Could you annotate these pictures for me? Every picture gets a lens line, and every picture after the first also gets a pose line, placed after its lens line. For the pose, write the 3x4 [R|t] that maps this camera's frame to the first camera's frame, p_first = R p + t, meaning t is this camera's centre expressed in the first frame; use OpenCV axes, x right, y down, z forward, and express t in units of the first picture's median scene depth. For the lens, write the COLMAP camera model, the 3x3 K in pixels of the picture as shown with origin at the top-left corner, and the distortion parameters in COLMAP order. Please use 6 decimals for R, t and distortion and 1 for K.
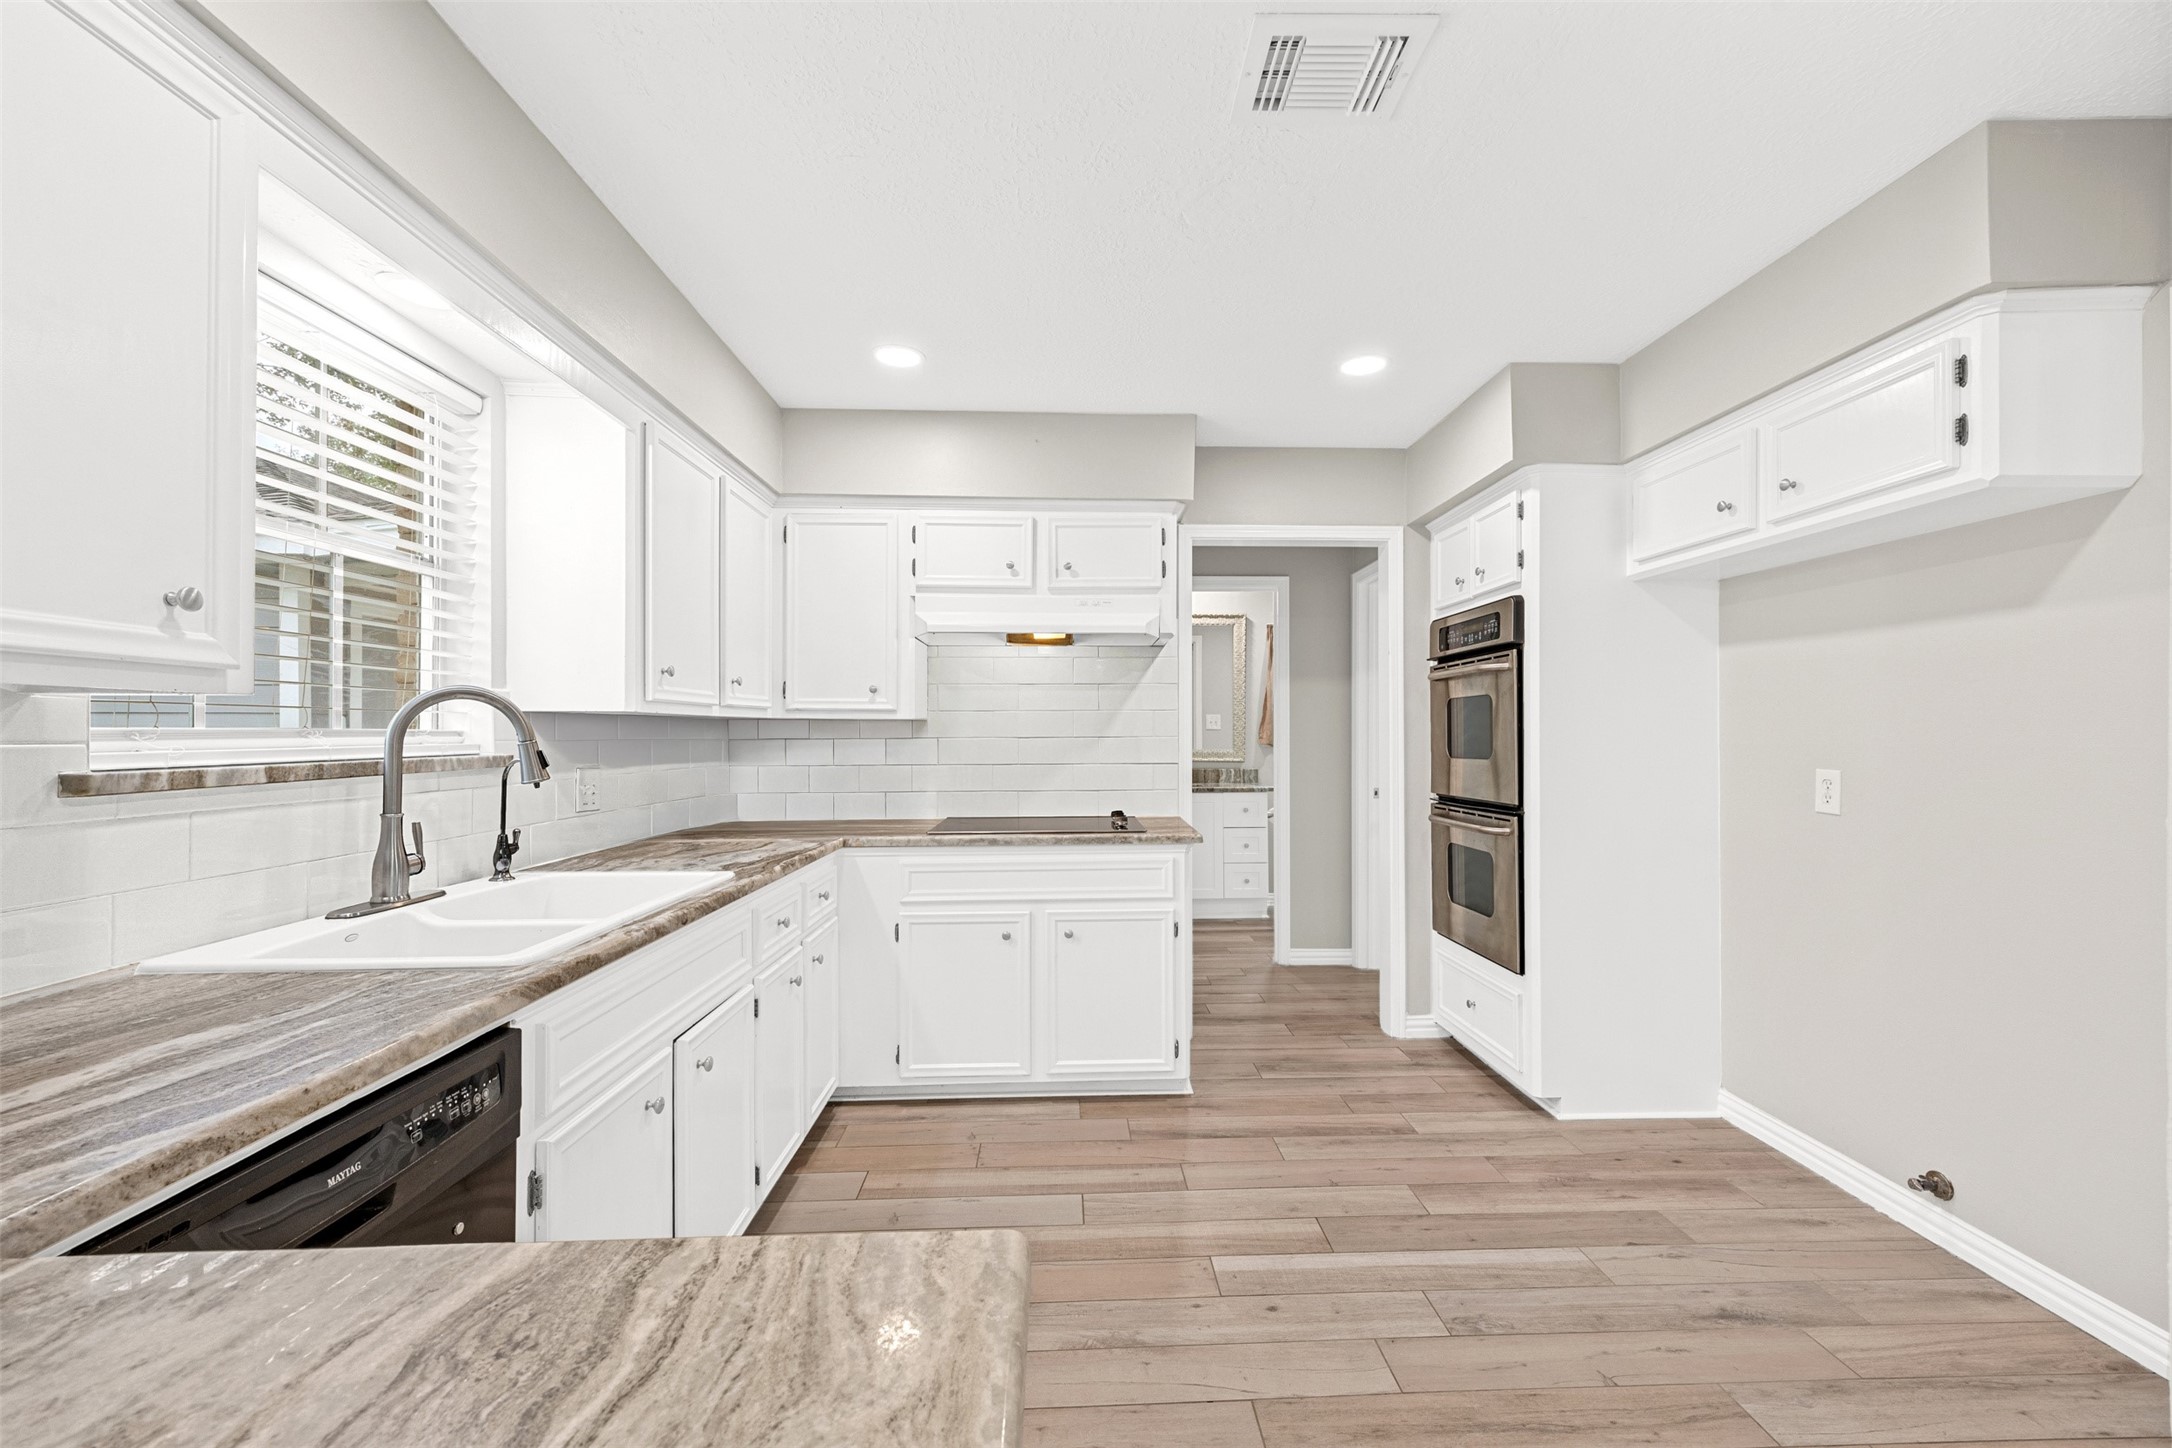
lens RADIAL K [[836.0, 0, 1086.5], [0, 836.0, 730.3], [0, 0, 1]] dist [-0.008483, -0.000046]
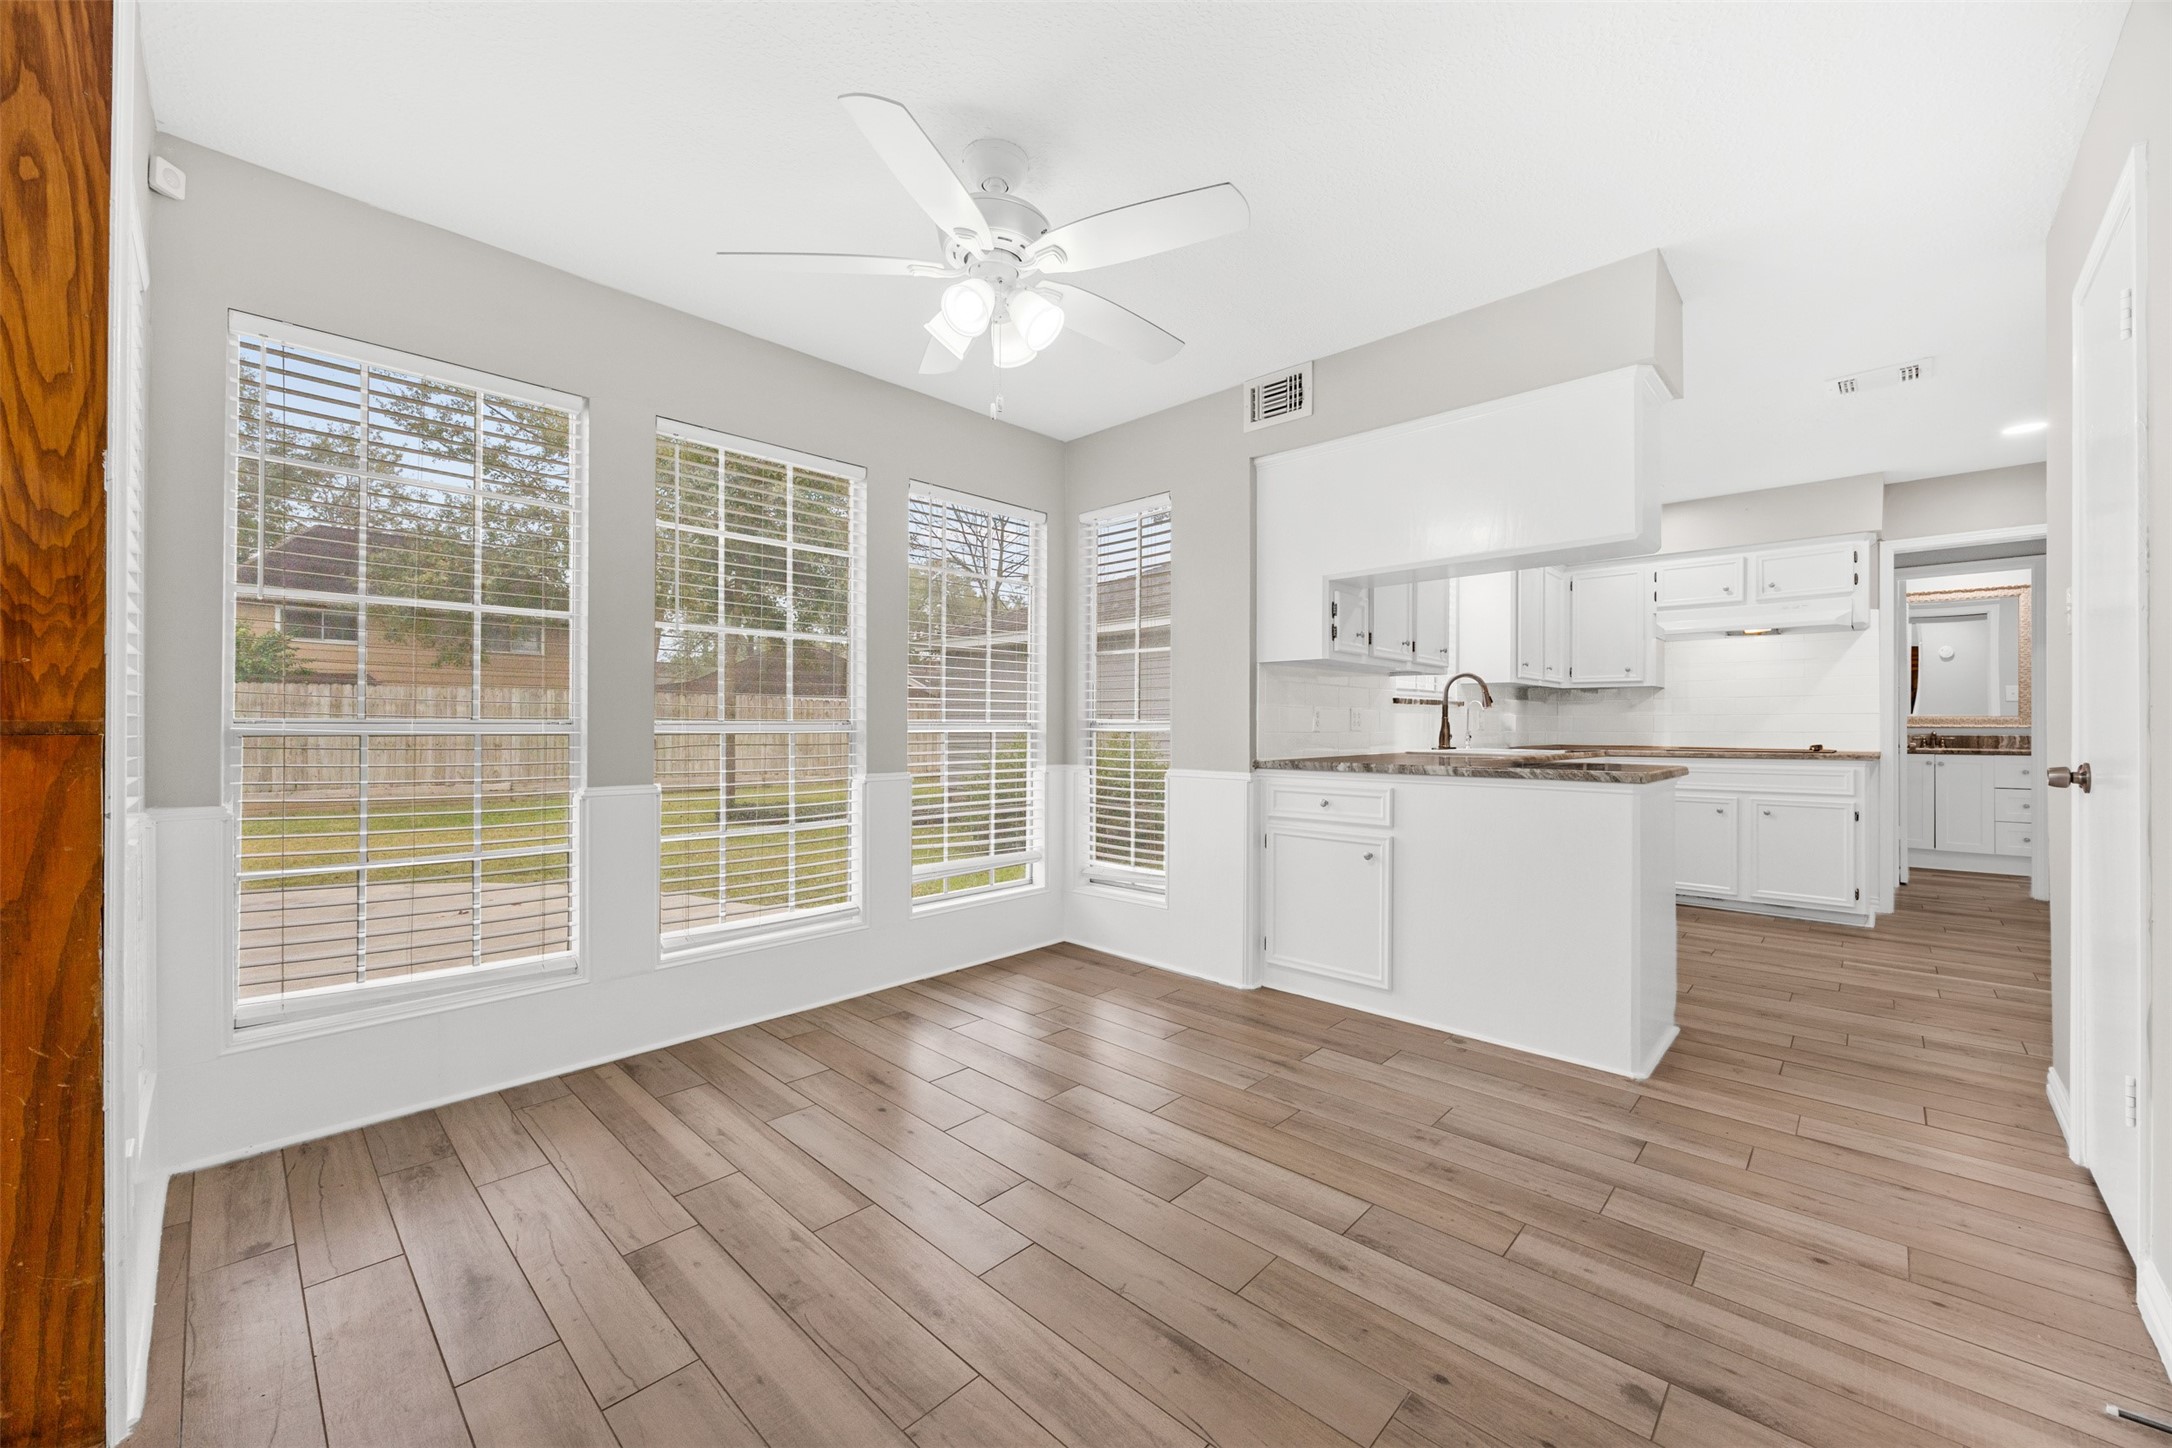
lens RADIAL K [[836.0, 0, 1086.6], [0, 836.0, 726.7], [0, 0, 1]] dist [-0.008483, -0.000046]
pose [[0.700598, 0.002136, -0.713553, 0.188107], [-0.001025, 0.999998, 0.001987, 0.066549], [0.713555, -0.000660, 0.700599, -0.997512]]
